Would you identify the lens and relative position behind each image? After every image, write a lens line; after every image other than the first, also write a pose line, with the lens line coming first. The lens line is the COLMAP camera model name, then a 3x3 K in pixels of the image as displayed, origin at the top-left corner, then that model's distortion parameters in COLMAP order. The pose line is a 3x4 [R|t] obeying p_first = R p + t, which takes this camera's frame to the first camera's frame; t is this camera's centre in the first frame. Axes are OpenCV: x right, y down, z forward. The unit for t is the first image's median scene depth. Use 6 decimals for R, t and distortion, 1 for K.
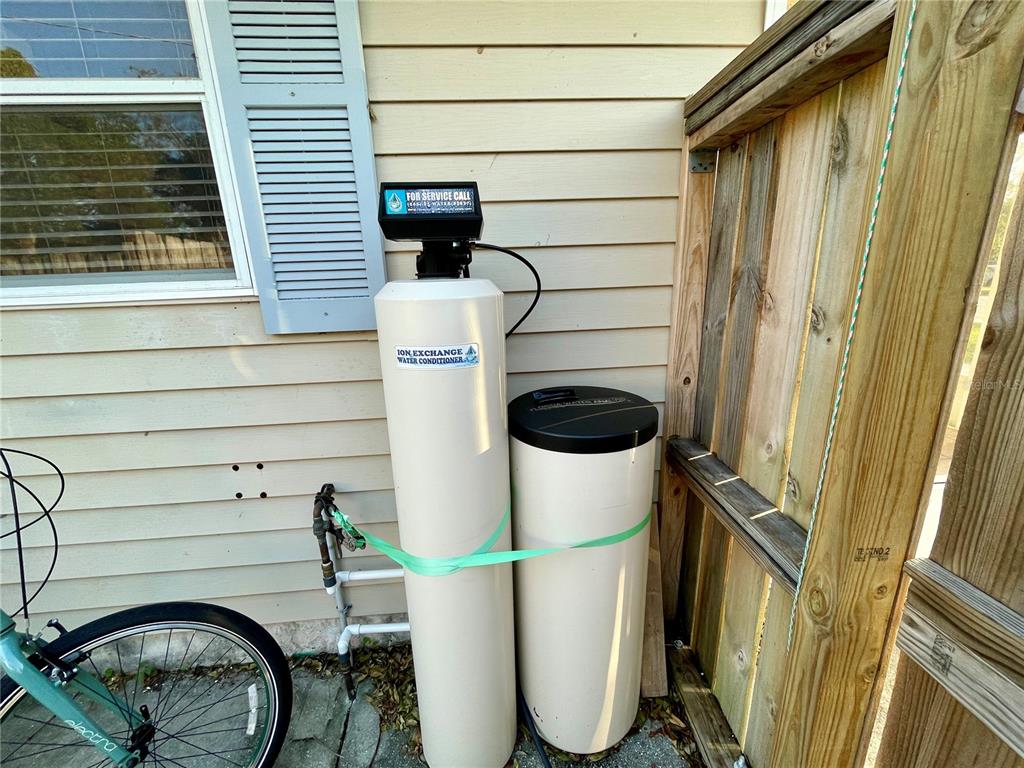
lens RADIAL K [[413.6, 0, 511.8], [0, 413.6, 384.0], [0, 0, 1]] dist [-0.001044, -0.000139]
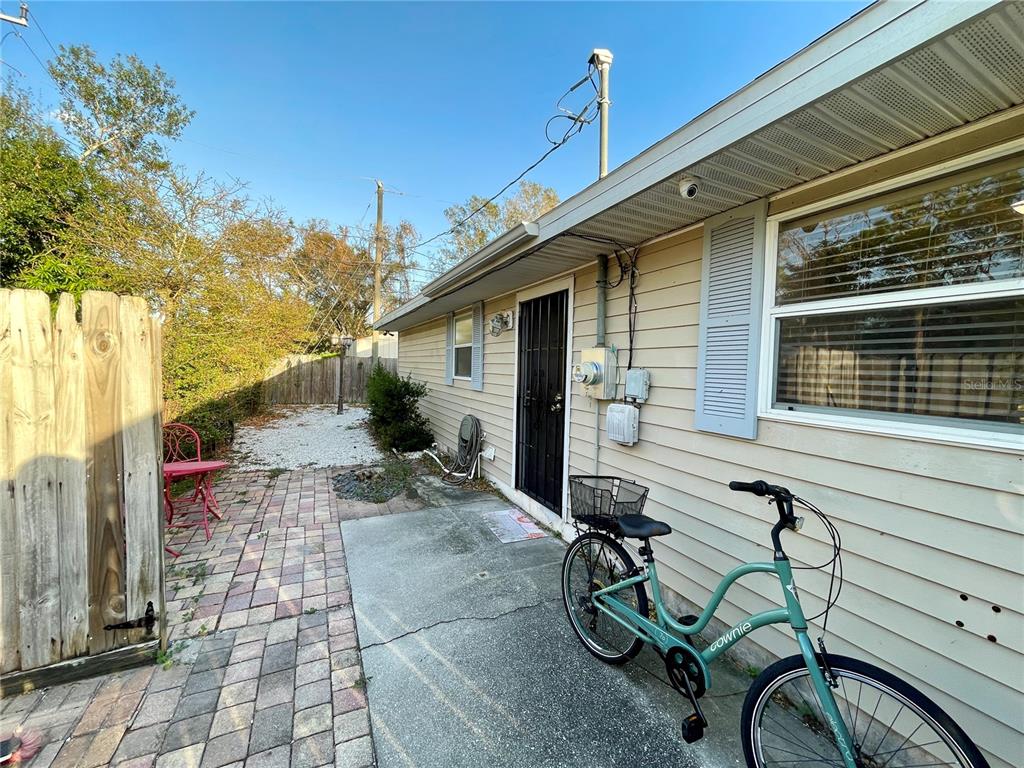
lens RADIAL K [[413.6, 0, 515.0], [0, 413.6, 383.7], [0, 0, 1]] dist [-0.001044, -0.000139]
pose [[0.361781, 0.084216, -0.928451, -0.145523], [-0.272929, 0.961845, -0.019105, 0.007441], [0.891417, 0.260313, 0.370963, -0.608497]]
